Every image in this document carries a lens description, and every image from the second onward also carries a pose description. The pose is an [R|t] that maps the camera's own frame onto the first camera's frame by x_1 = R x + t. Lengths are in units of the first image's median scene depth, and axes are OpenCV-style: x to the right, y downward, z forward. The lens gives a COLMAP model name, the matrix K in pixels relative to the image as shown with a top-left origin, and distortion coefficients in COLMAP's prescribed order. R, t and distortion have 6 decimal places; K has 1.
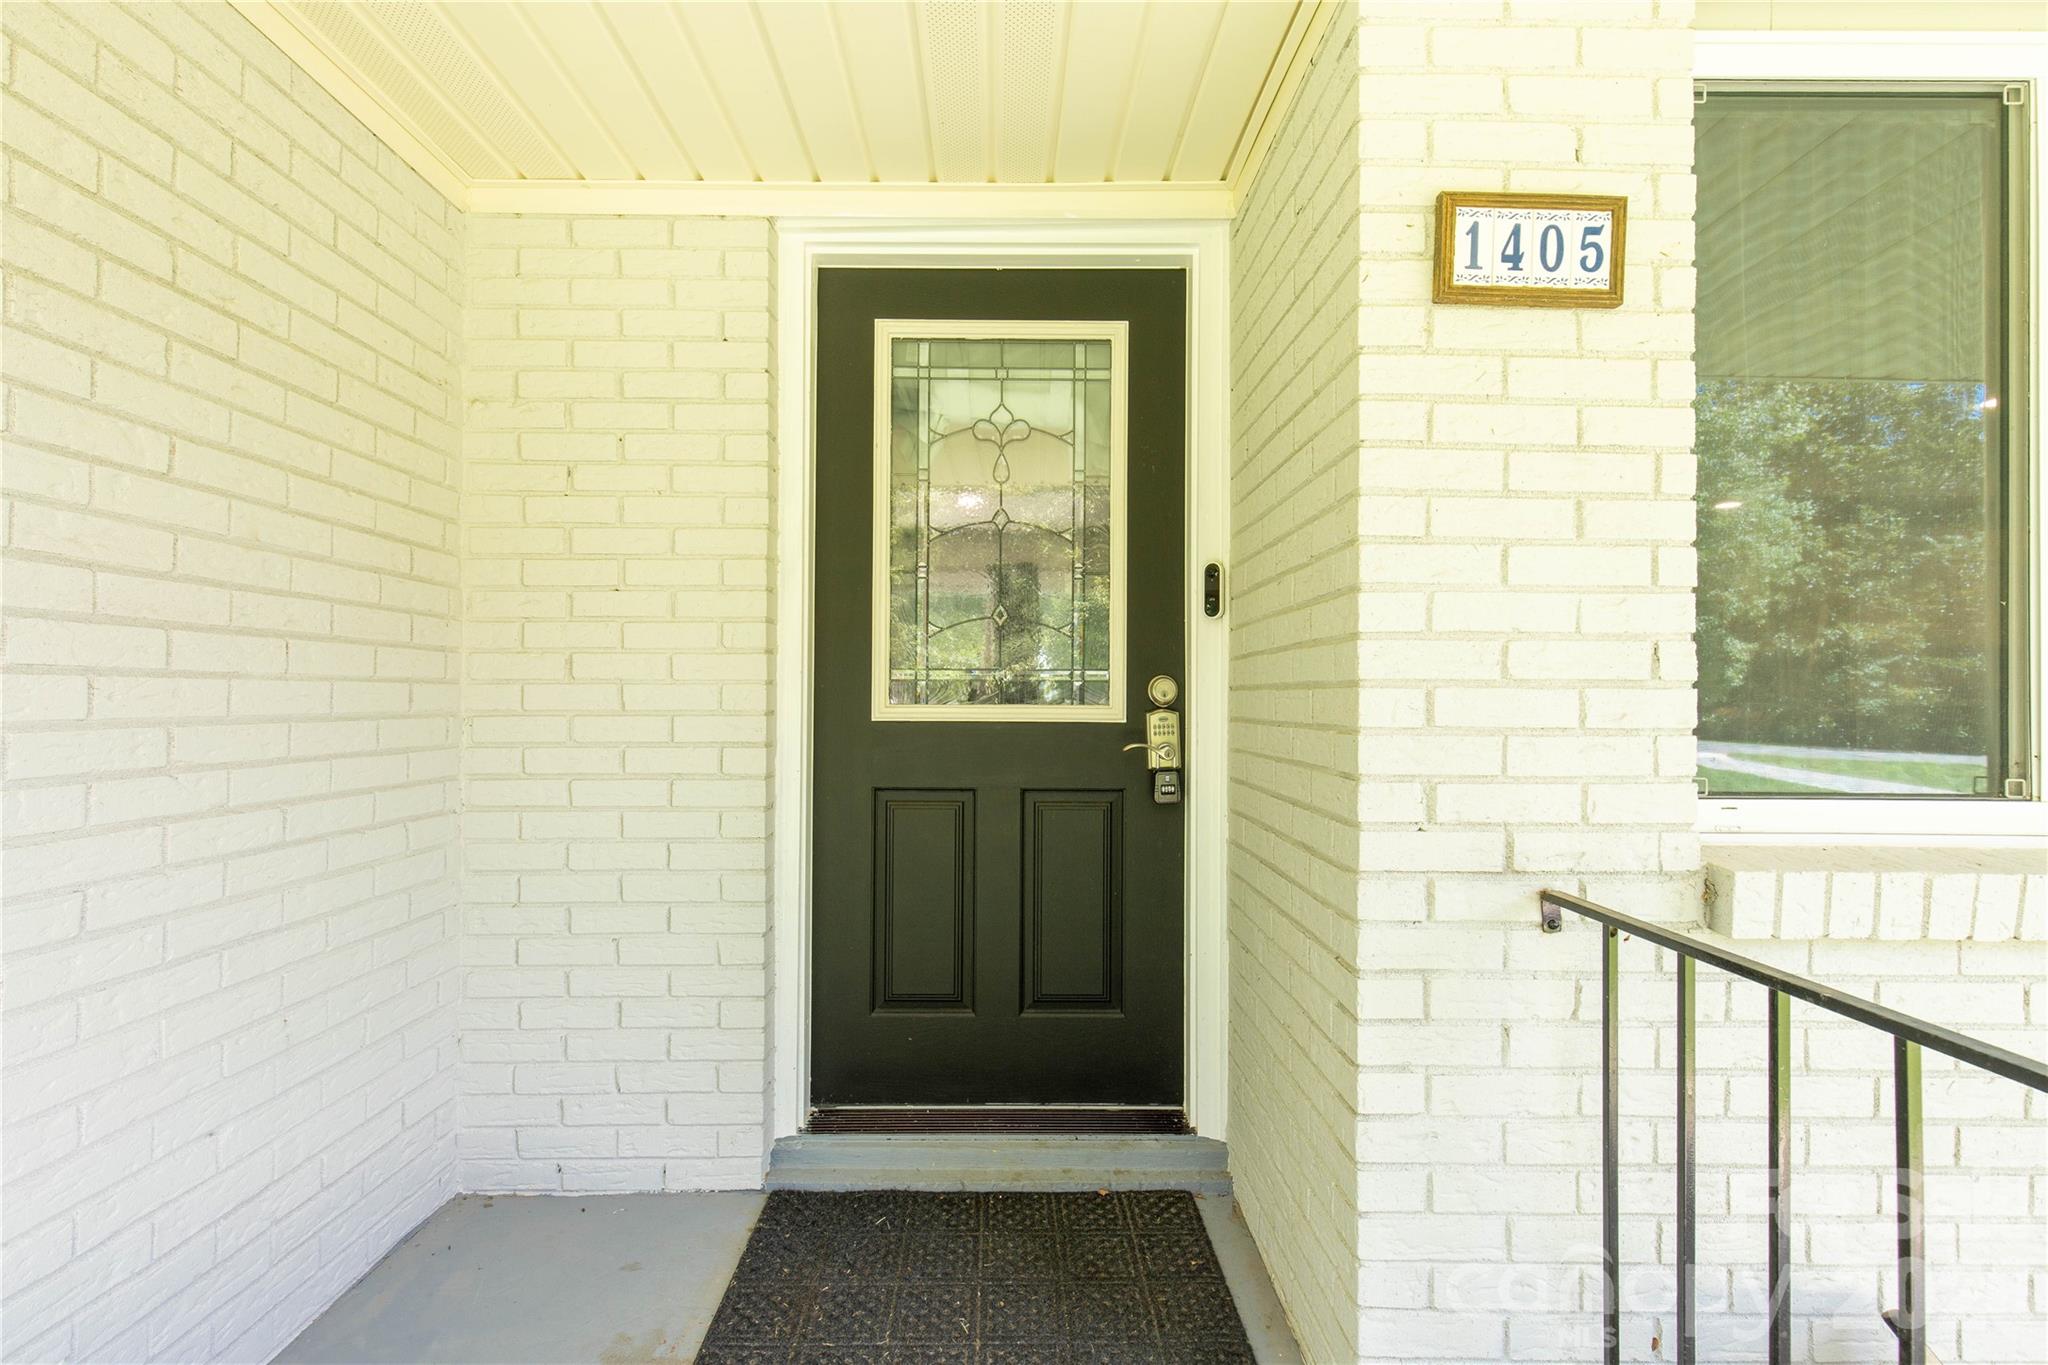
lens RADIAL K [[935.6, 0, 1027.3], [0, 935.6, 682.1], [0, 0, 1]] dist [-0.002834, -0.000925]
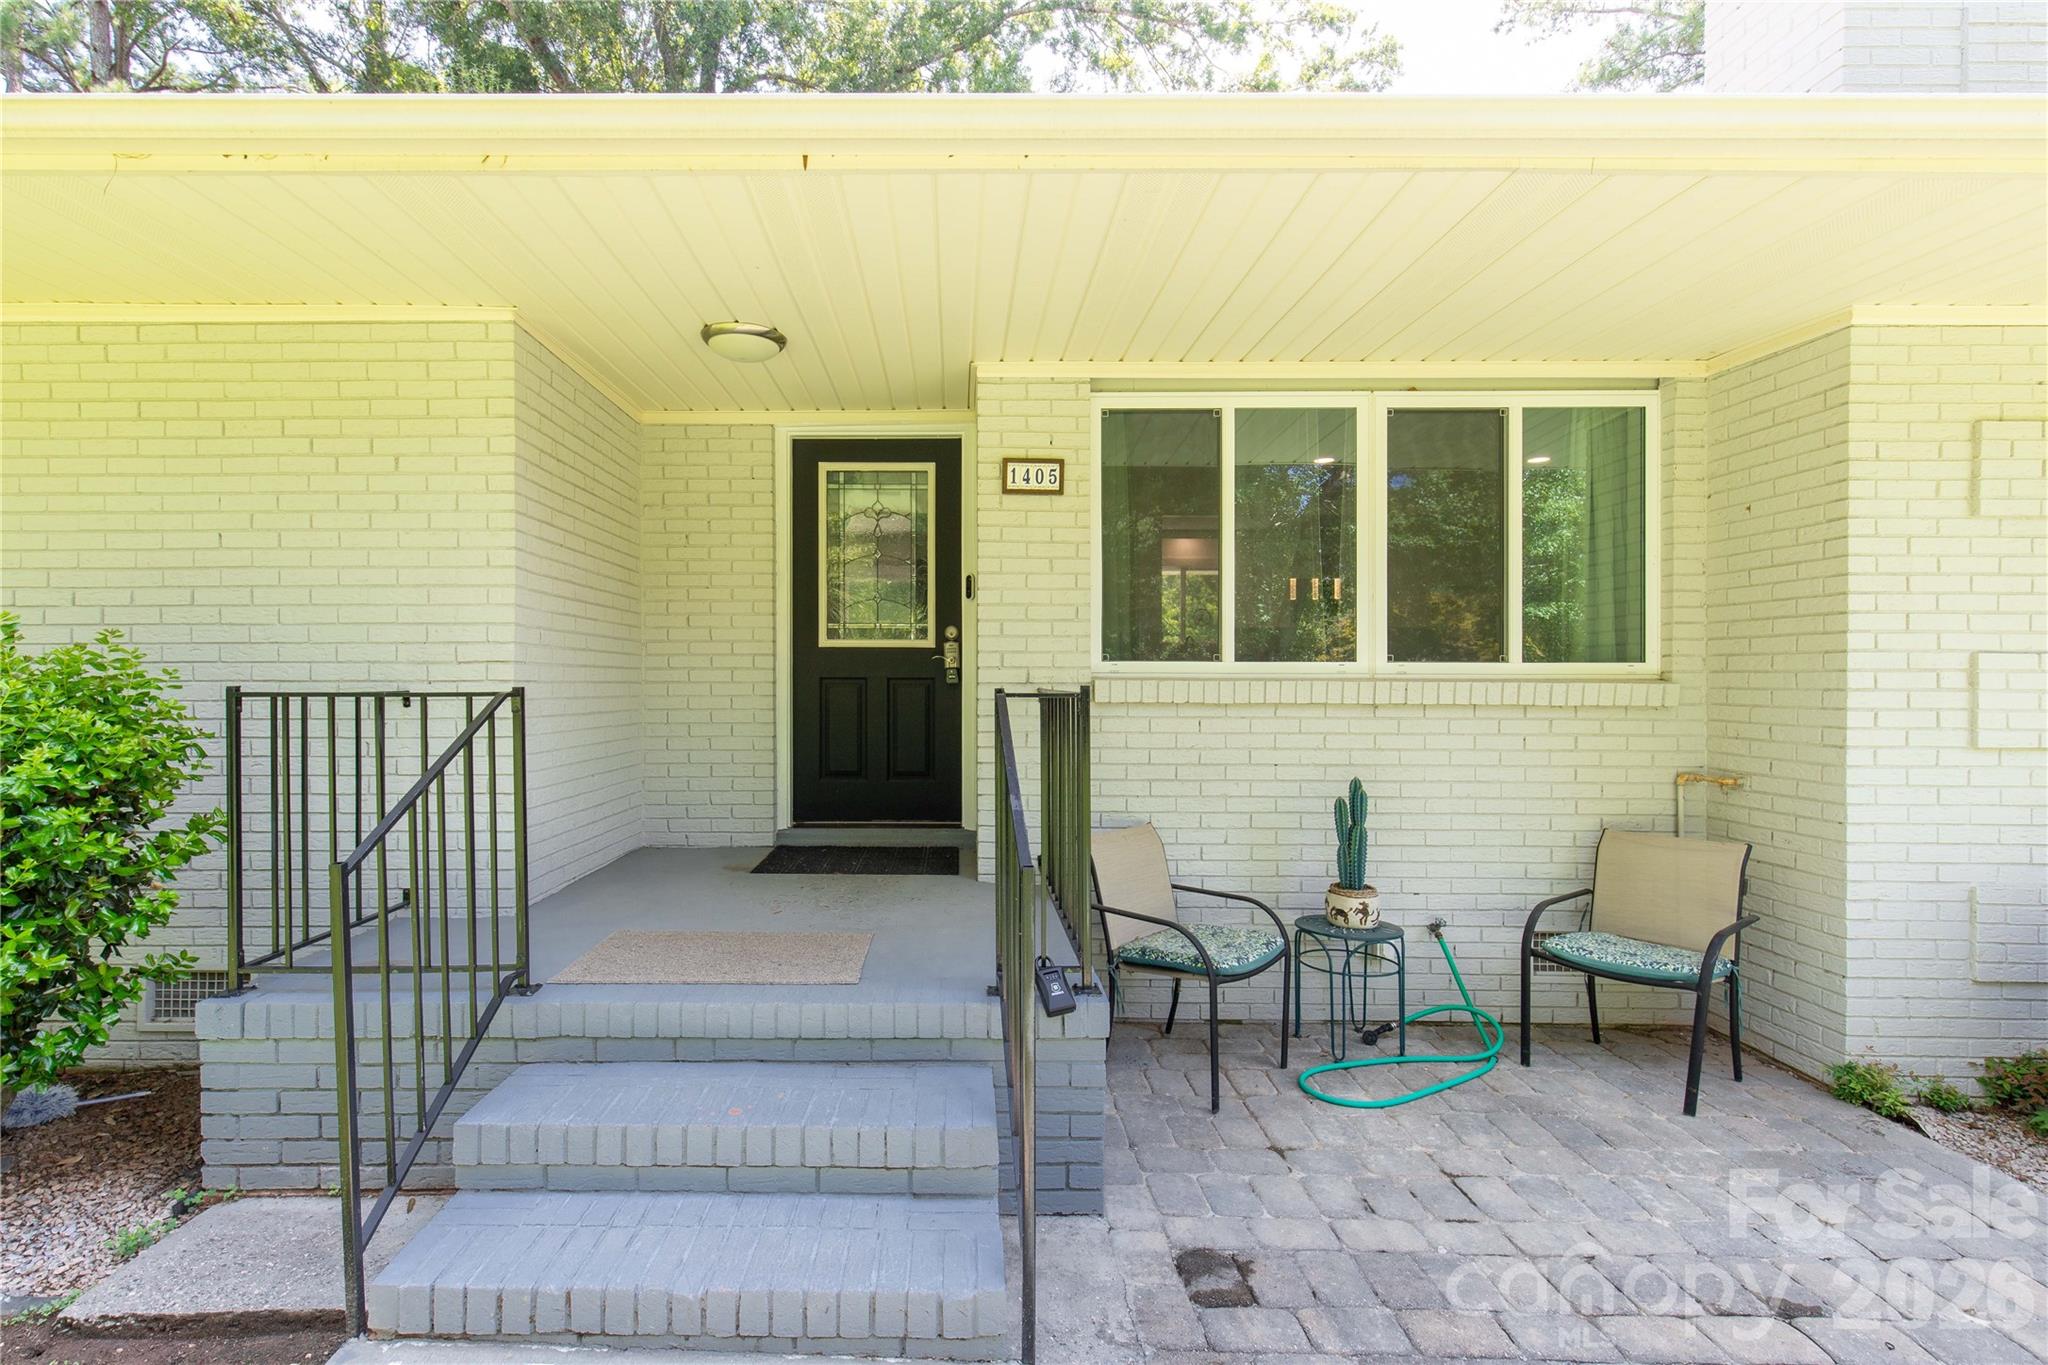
lens RADIAL K [[935.6, 0, 983.1], [0, 935.6, 700.2], [0, 0, 1]] dist [-0.002834, -0.000925]
pose [[0.999996, -0.002668, 0.000406, 0.240507], [0.002651, 0.999339, 0.036261, 0.097158], [-0.000502, -0.036260, 0.999342, -1.323362]]
